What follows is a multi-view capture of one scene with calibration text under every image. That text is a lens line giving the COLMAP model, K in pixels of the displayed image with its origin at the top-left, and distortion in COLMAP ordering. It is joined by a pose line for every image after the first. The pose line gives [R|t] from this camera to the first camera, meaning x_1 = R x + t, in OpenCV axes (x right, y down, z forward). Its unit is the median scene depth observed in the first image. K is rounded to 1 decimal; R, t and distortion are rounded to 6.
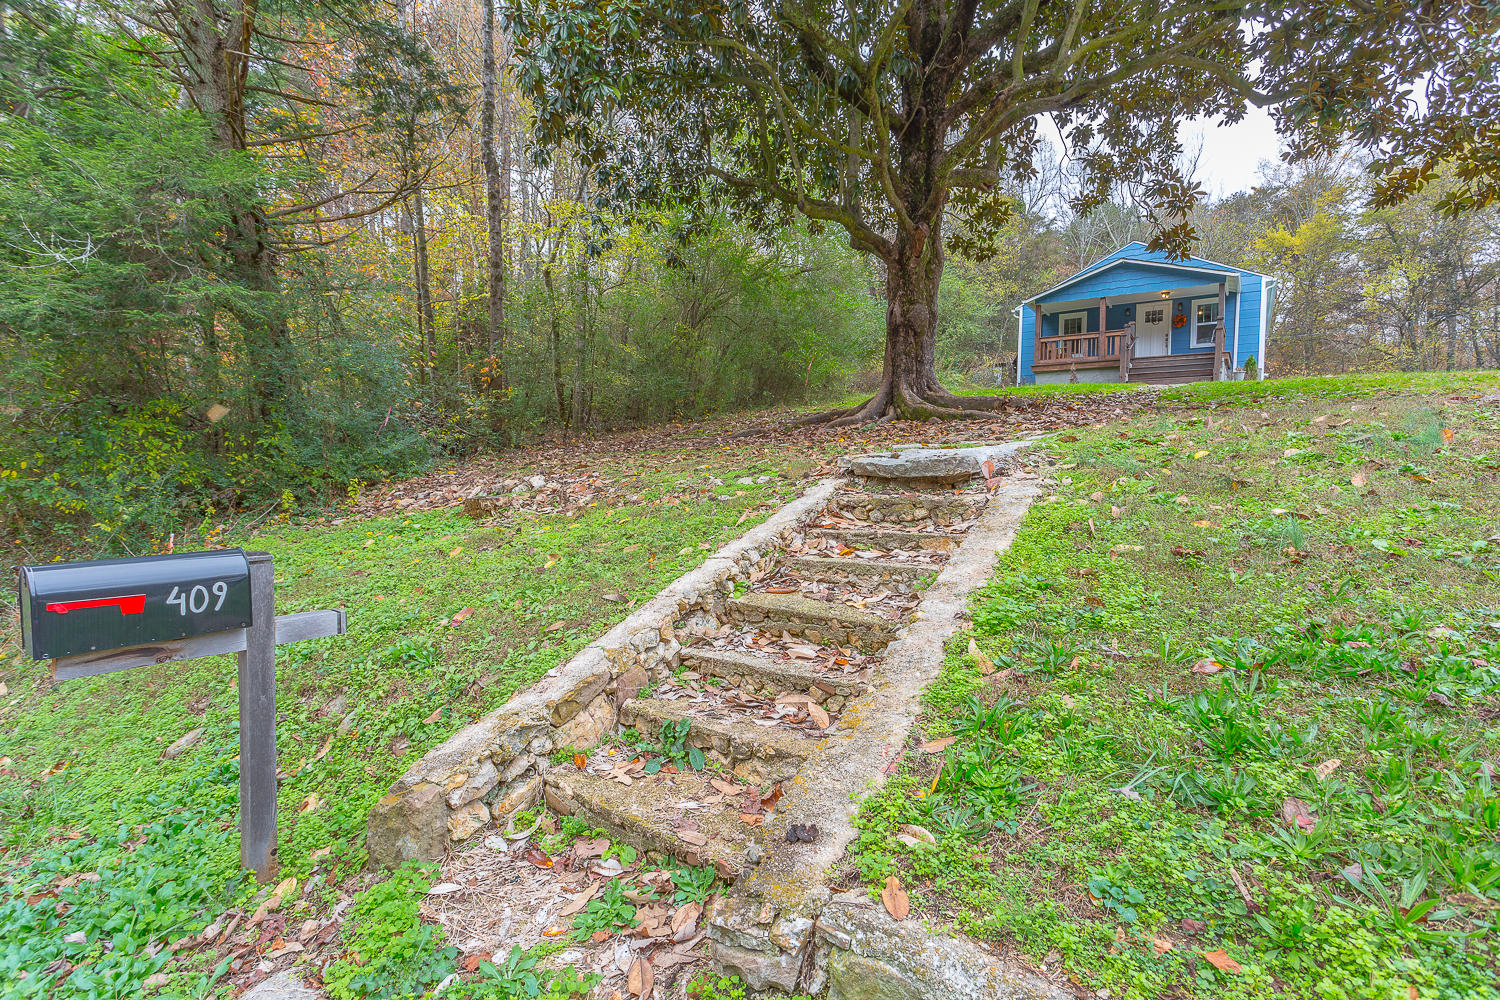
lens RADIAL K [[702.3, 0, 750.0], [0, 702.3, 500.0], [0, 0, 1]] dist [0.003912, 0.000706]
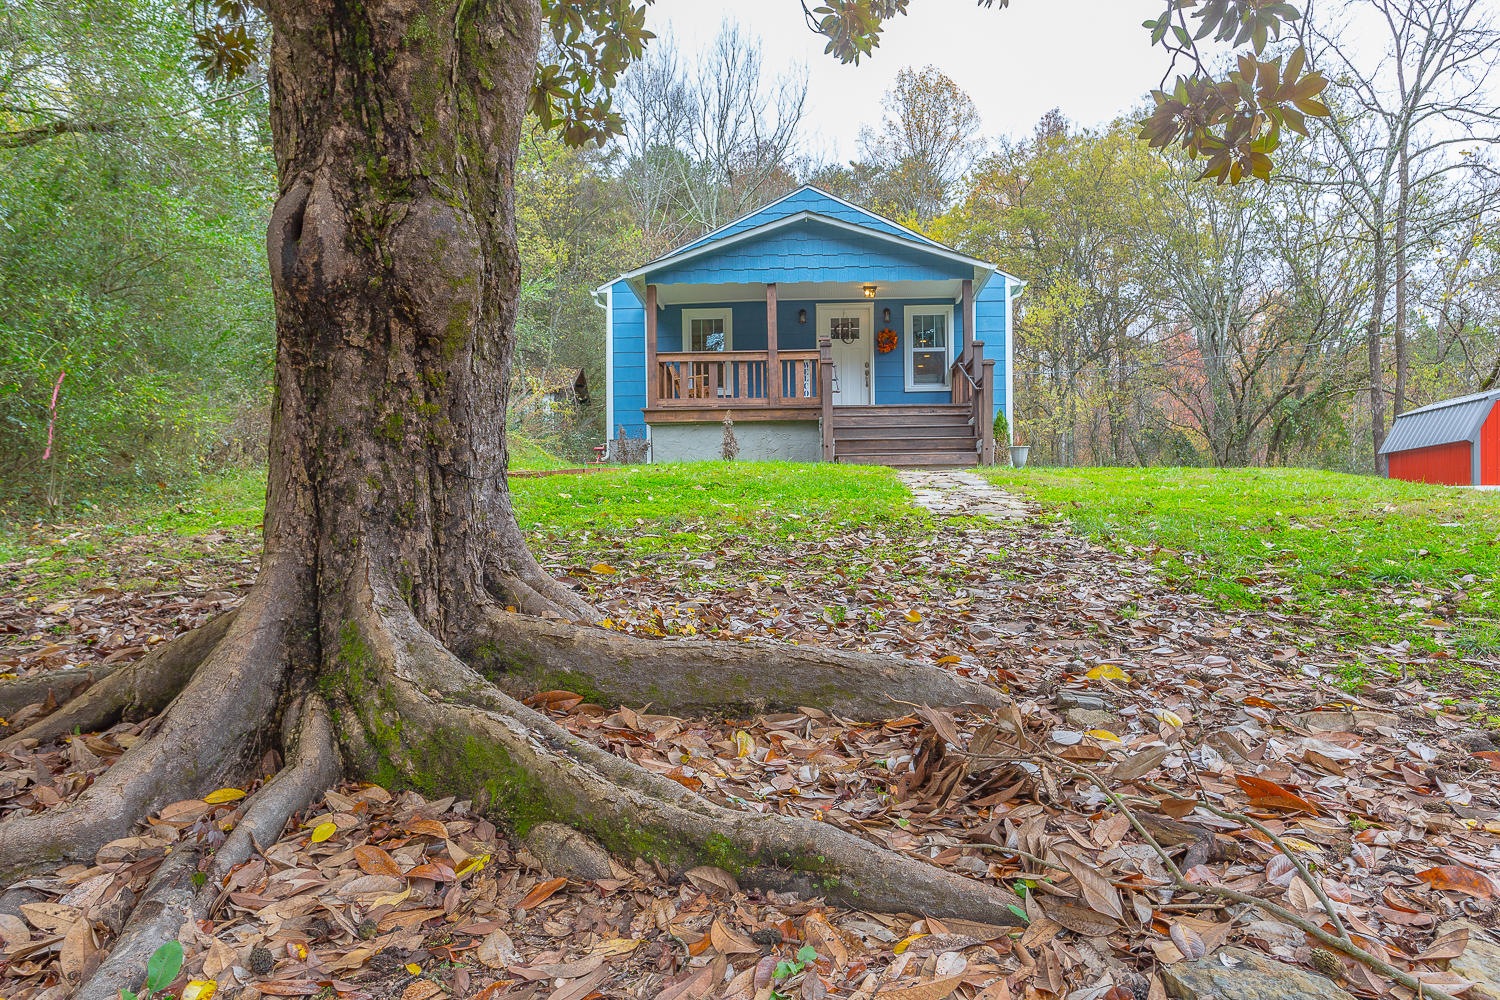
lens RADIAL K [[1063.7, 0, 772.0], [0, 1063.7, 546.8], [0, 0, 1]] dist [0.001910, -0.000843]
pose [[0.839075, -0.029723, 0.543203, 0.083620], [0.043571, 0.998970, -0.012640, -0.093630], [-0.542268, 0.034274, 0.839506, 0.382097]]
